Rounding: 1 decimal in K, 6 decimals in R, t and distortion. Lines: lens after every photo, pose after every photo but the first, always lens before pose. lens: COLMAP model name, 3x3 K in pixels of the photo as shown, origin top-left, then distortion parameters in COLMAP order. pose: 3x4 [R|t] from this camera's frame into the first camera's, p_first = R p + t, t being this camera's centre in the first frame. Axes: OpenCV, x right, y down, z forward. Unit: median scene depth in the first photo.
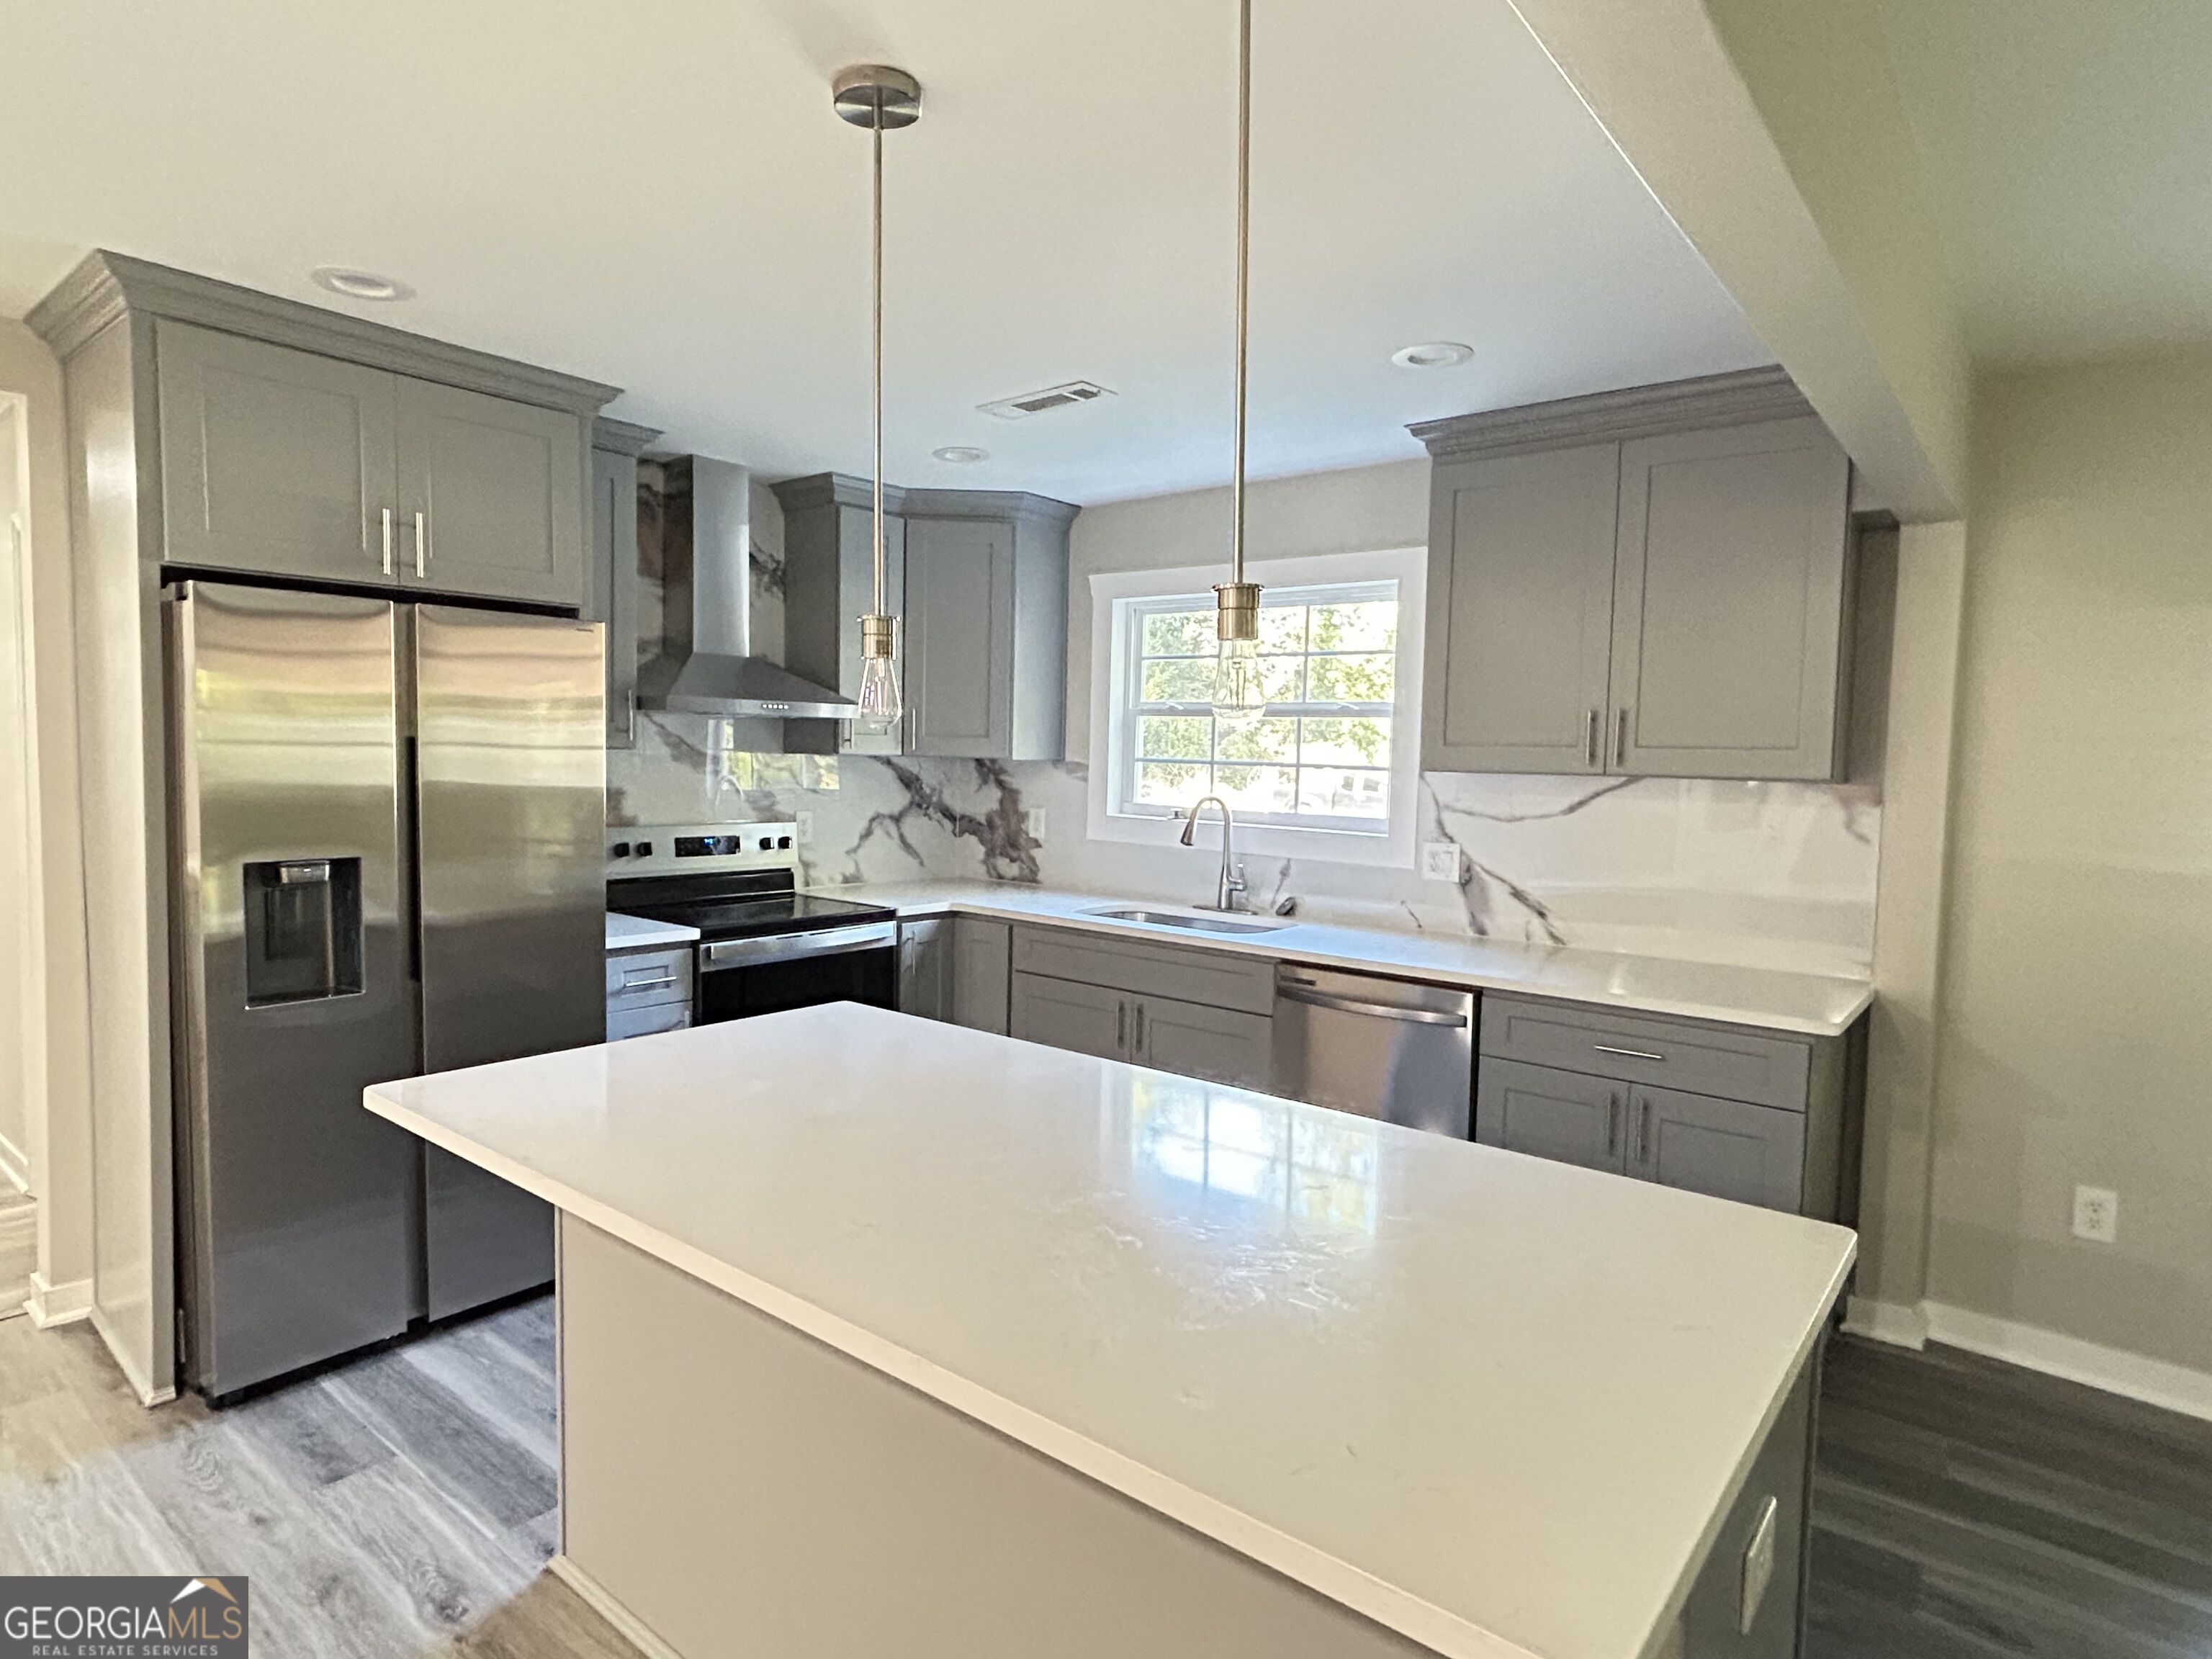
lens RADIAL K [[1202.6, 0, 1106.0], [0, 1202.6, 829.5], [0, 0, 1]] dist [-0.006494, 0.000165]
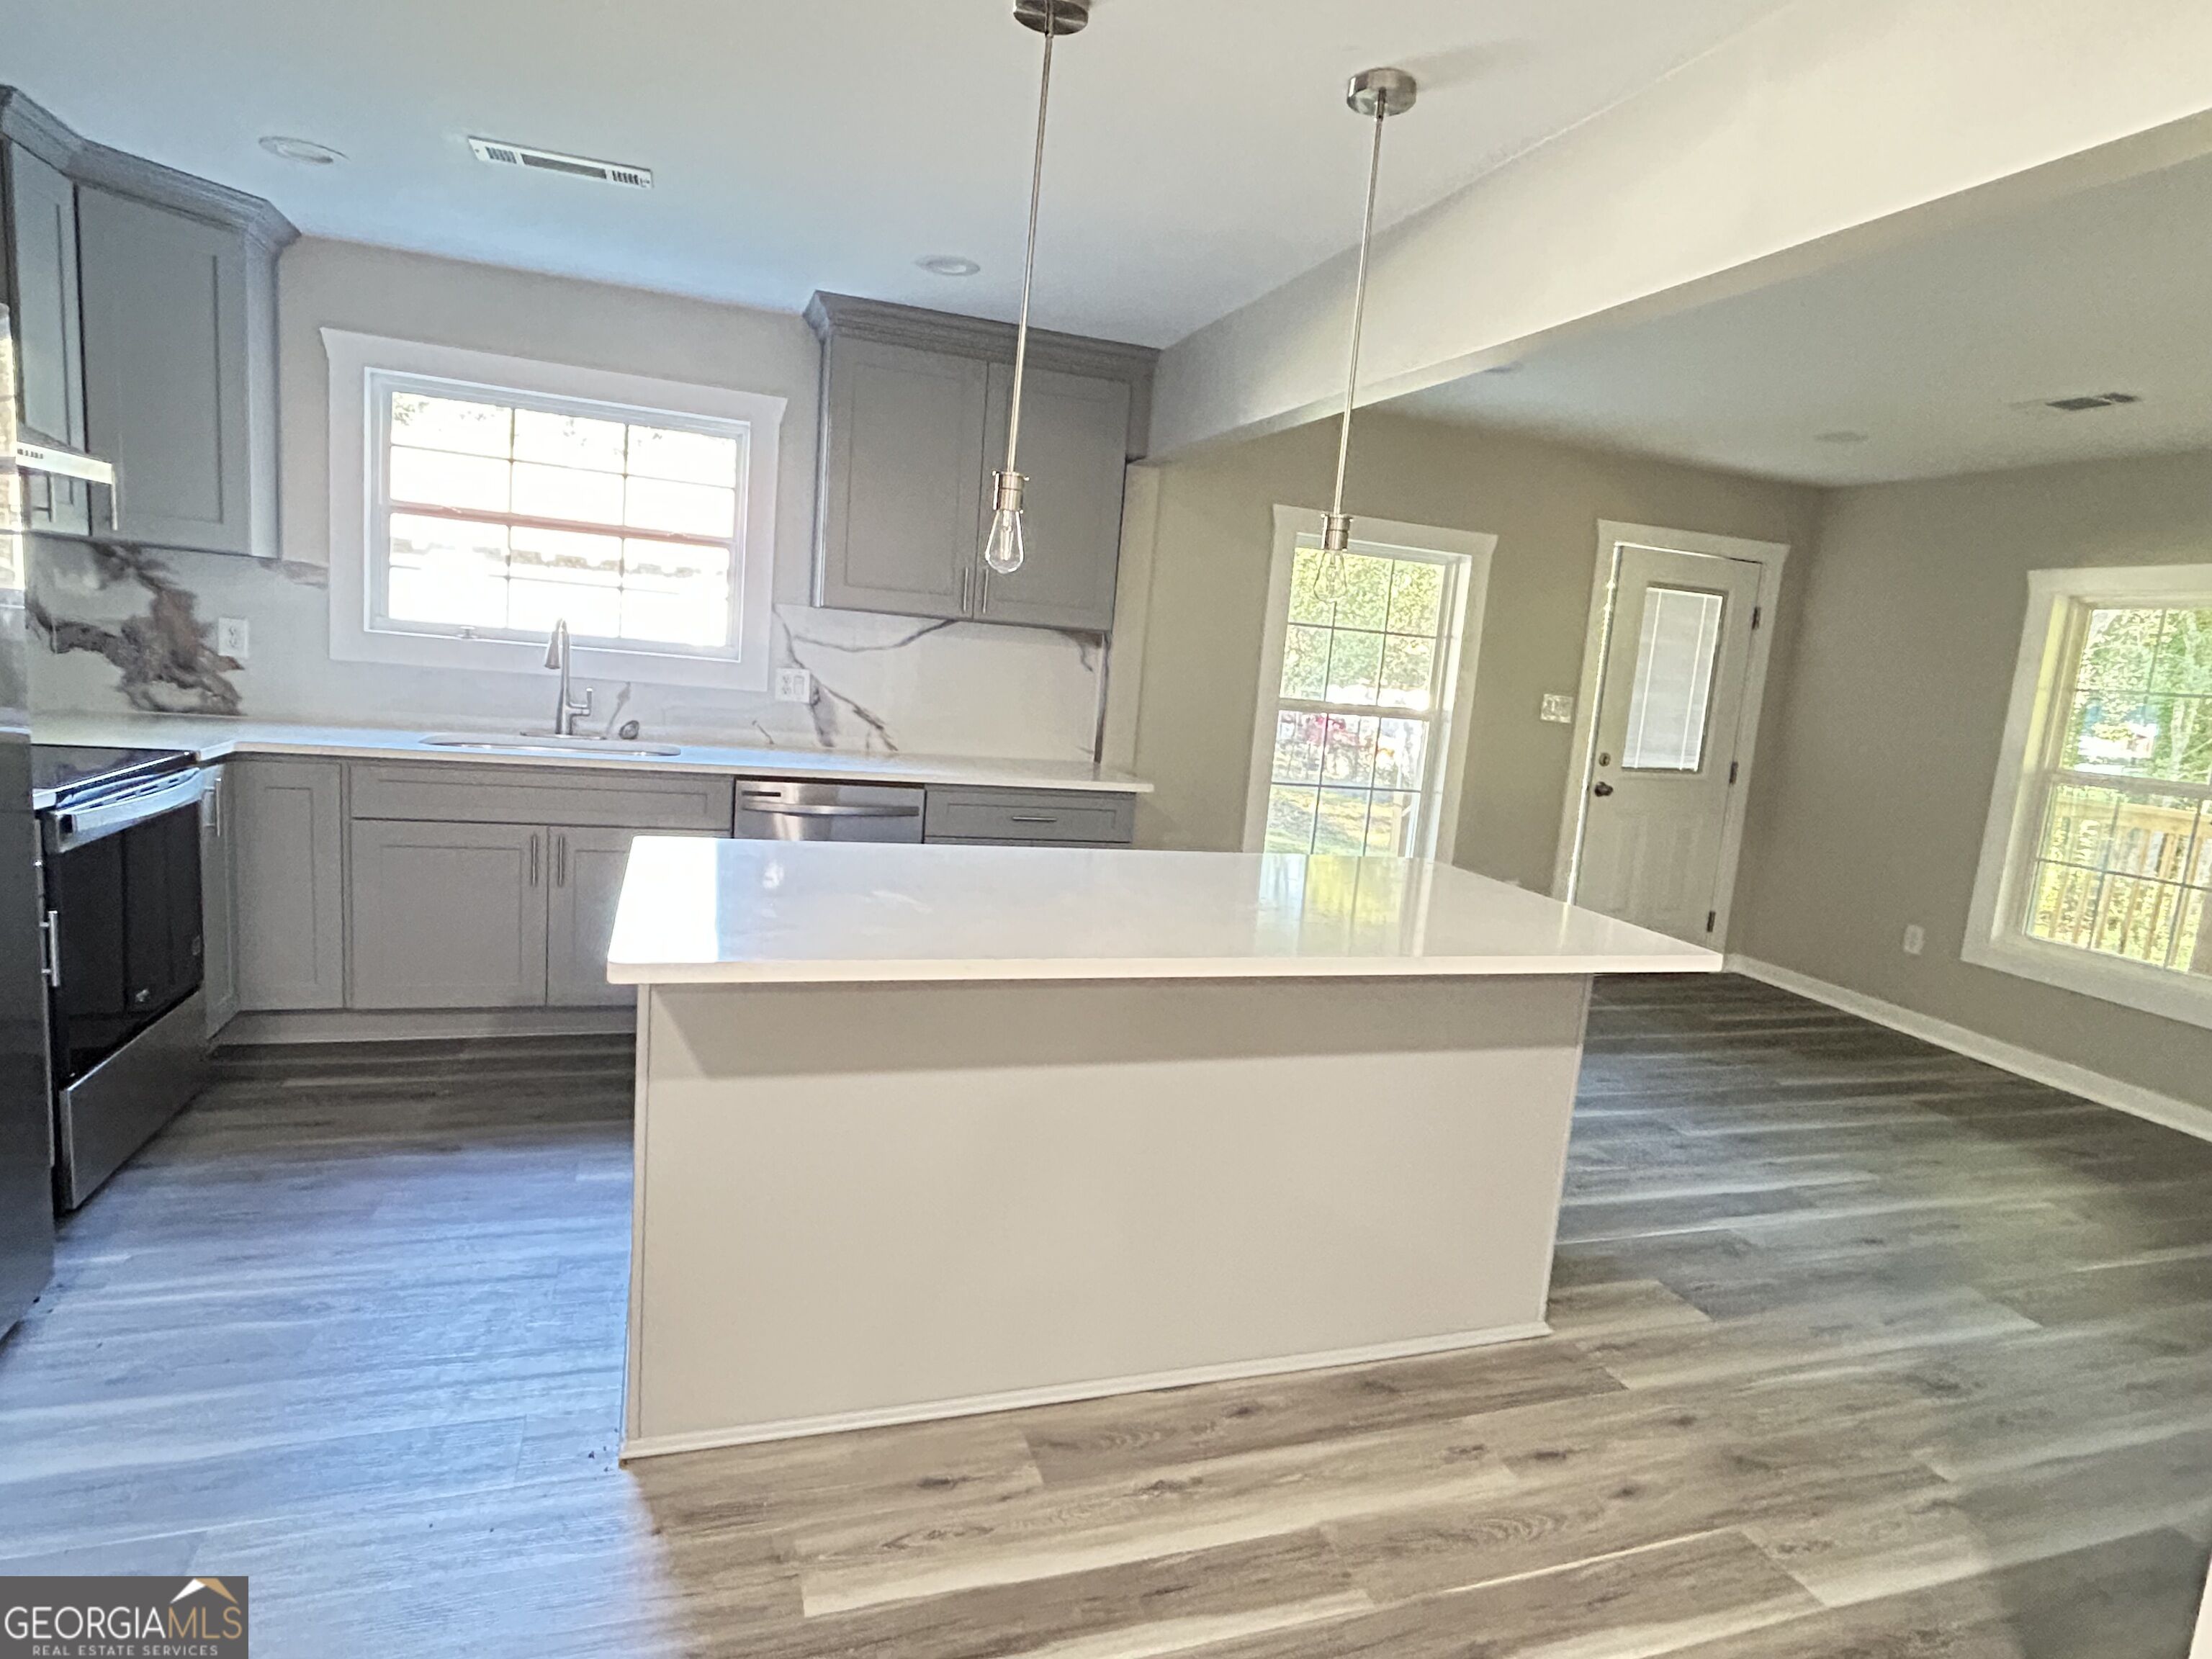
lens RADIAL K [[1202.6, 0, 1106.0], [0, 1202.6, 829.5], [0, 0, 1]] dist [-0.006494, 0.000165]
pose [[0.533211, -0.104833, 0.839462, -0.490051], [-0.019349, 0.990522, 0.135988, 0.001372], [-0.845761, -0.088753, 0.526128, 0.118950]]
